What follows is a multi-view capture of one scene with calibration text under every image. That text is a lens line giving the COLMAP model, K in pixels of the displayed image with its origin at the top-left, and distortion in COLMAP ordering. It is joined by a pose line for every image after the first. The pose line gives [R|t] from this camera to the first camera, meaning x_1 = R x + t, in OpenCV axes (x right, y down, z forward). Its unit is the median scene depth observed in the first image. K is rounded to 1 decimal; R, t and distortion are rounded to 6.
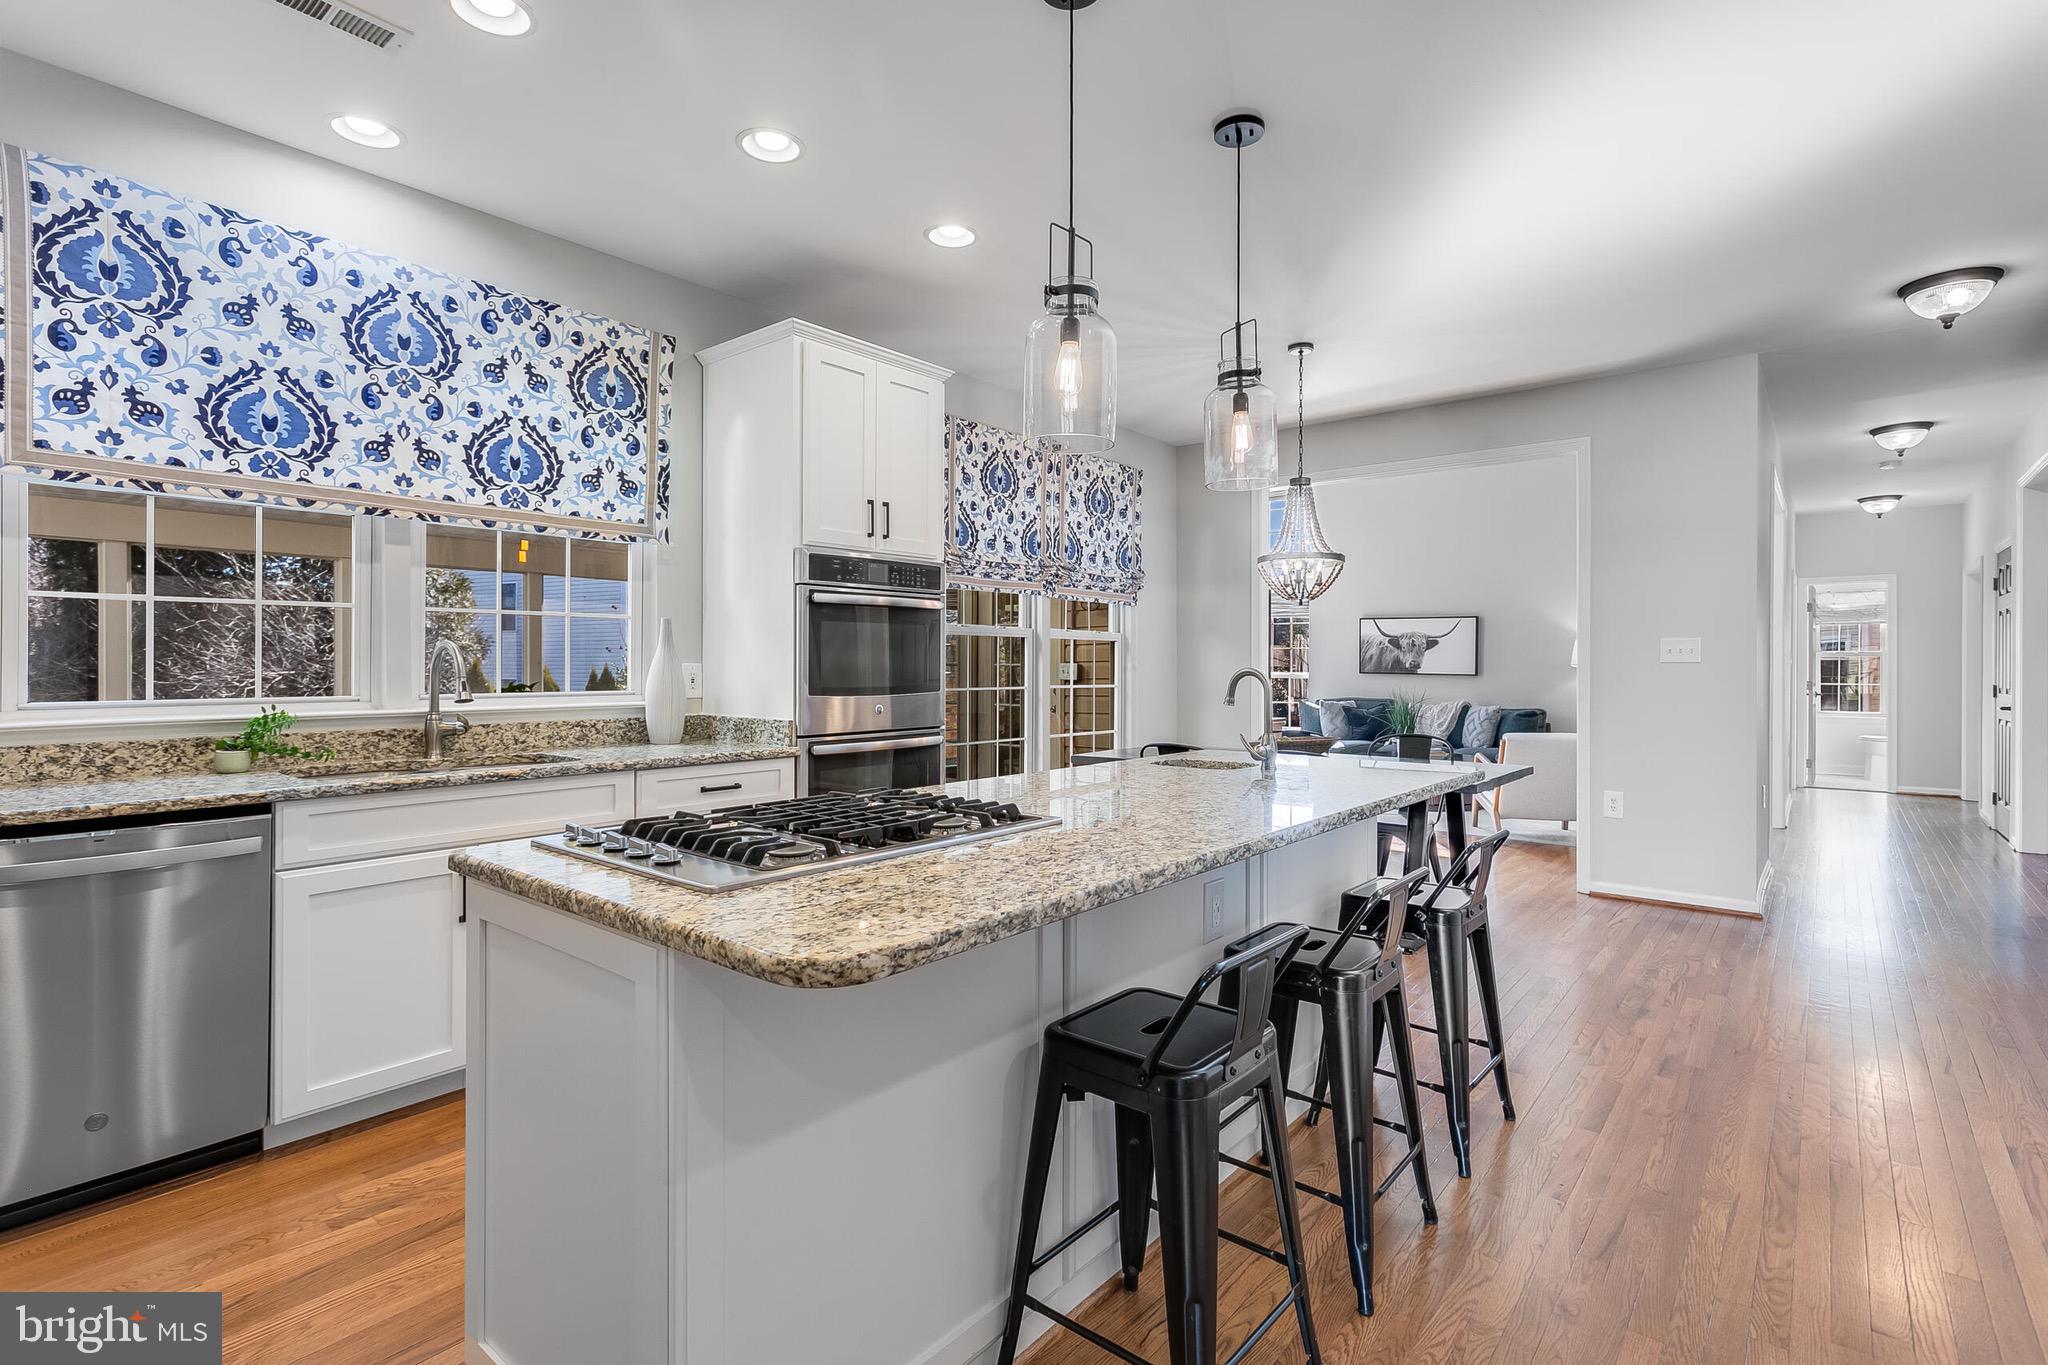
lens RADIAL K [[969.7, 0, 1035.2], [0, 969.7, 670.3], [0, 0, 1]] dist [0.003827, 0.000643]
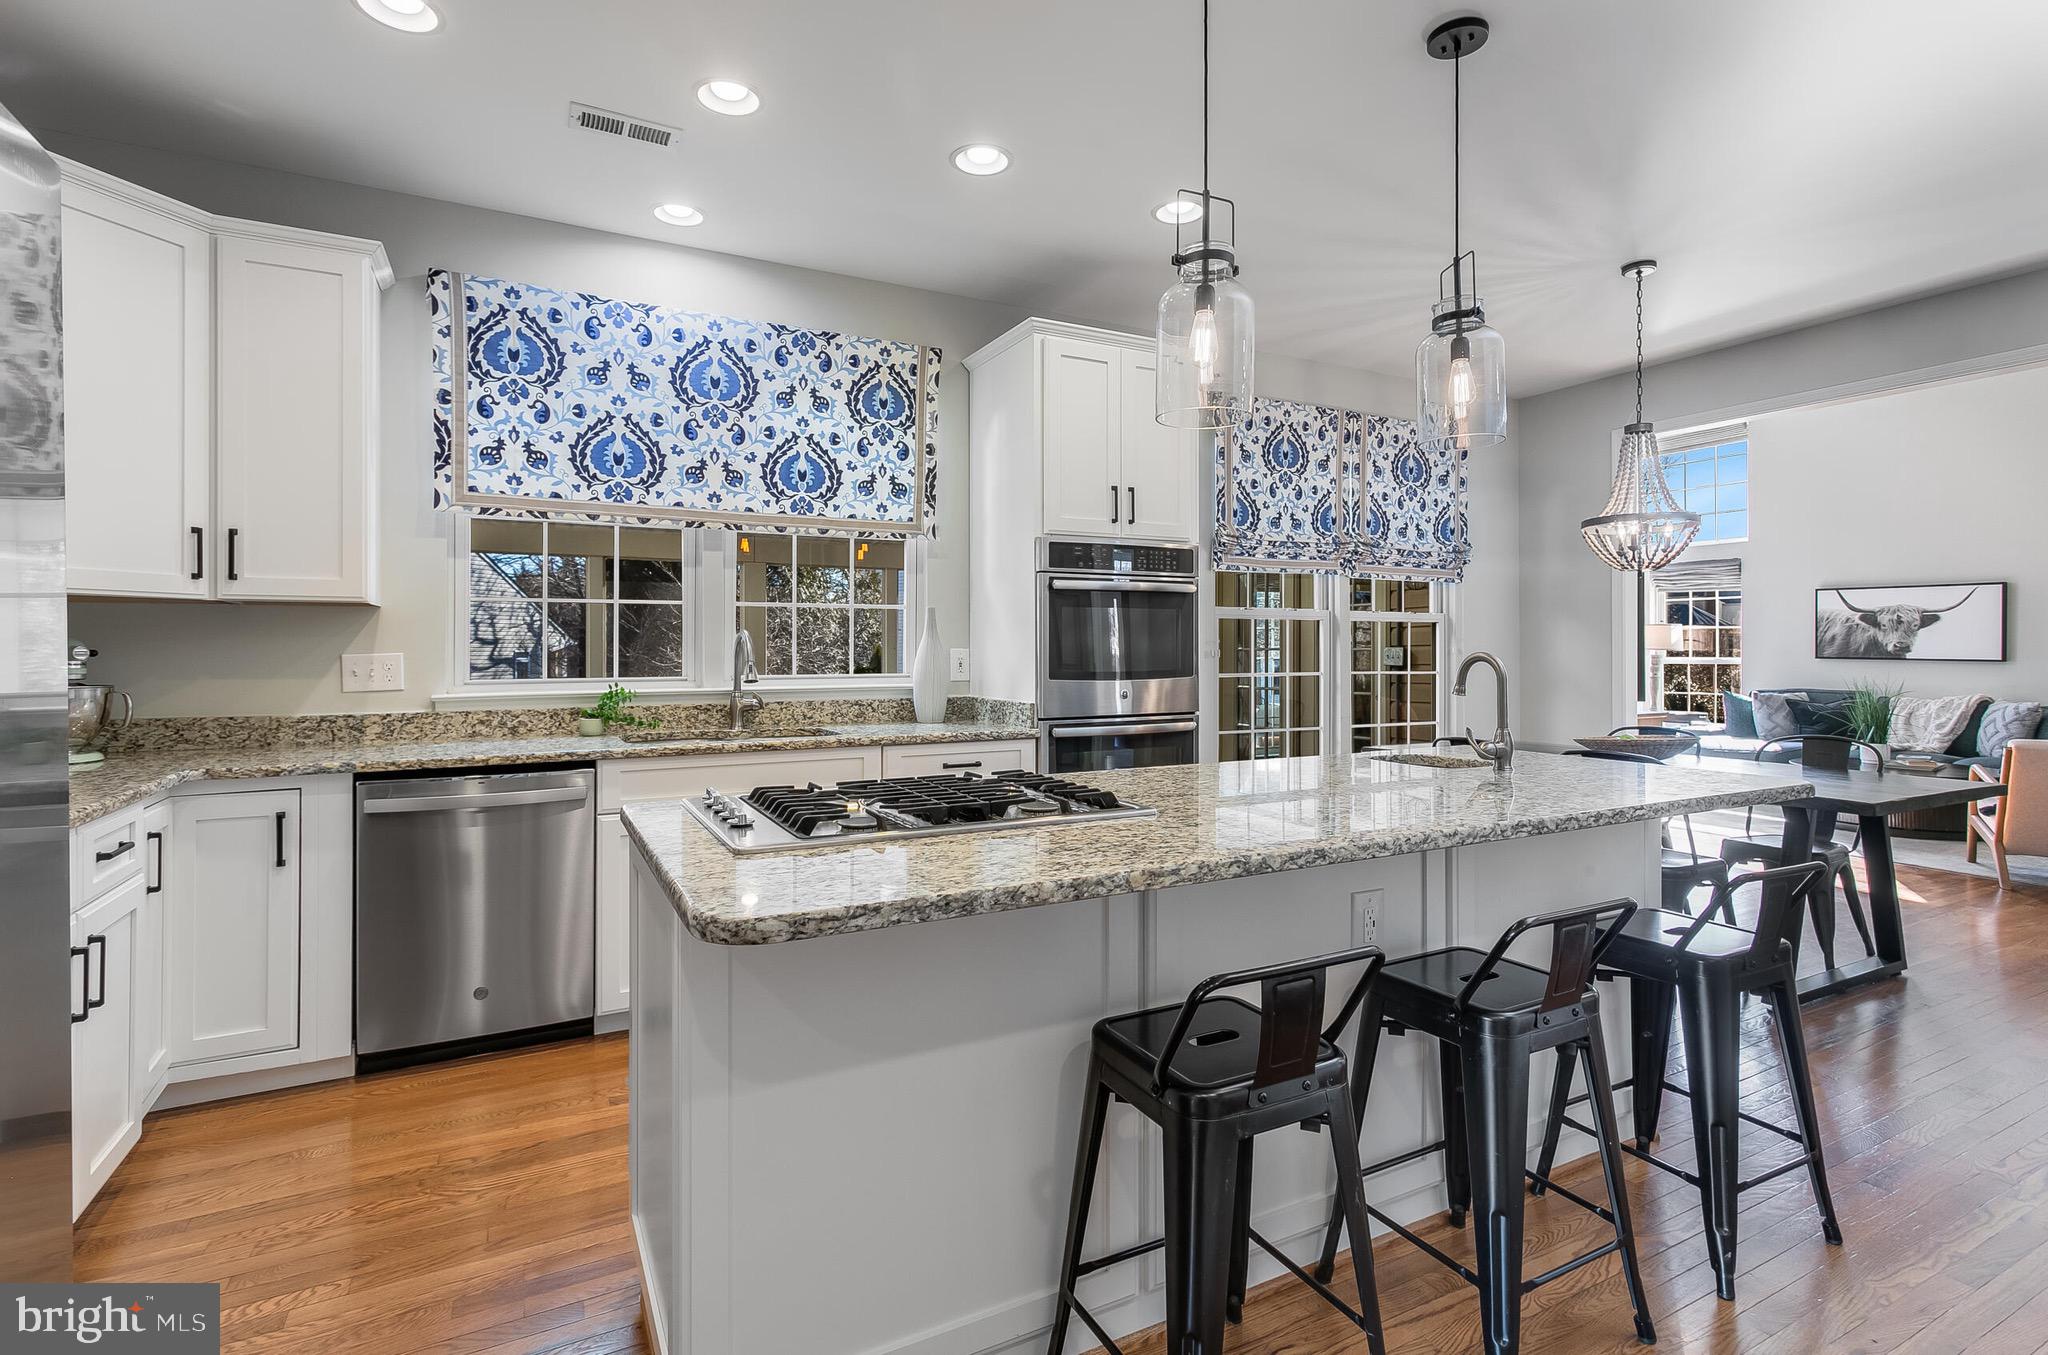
lens RADIAL K [[975.3, 0, 1015.2], [0, 975.3, 651.2], [0, 0, 1]] dist [-0.000307, 0.001559]
pose [[0.921996, -0.001959, -0.387194, 0.145910], [0.000513, 0.999993, -0.003838, -0.000242], [0.387199, 0.003340, 0.921990, 0.029927]]
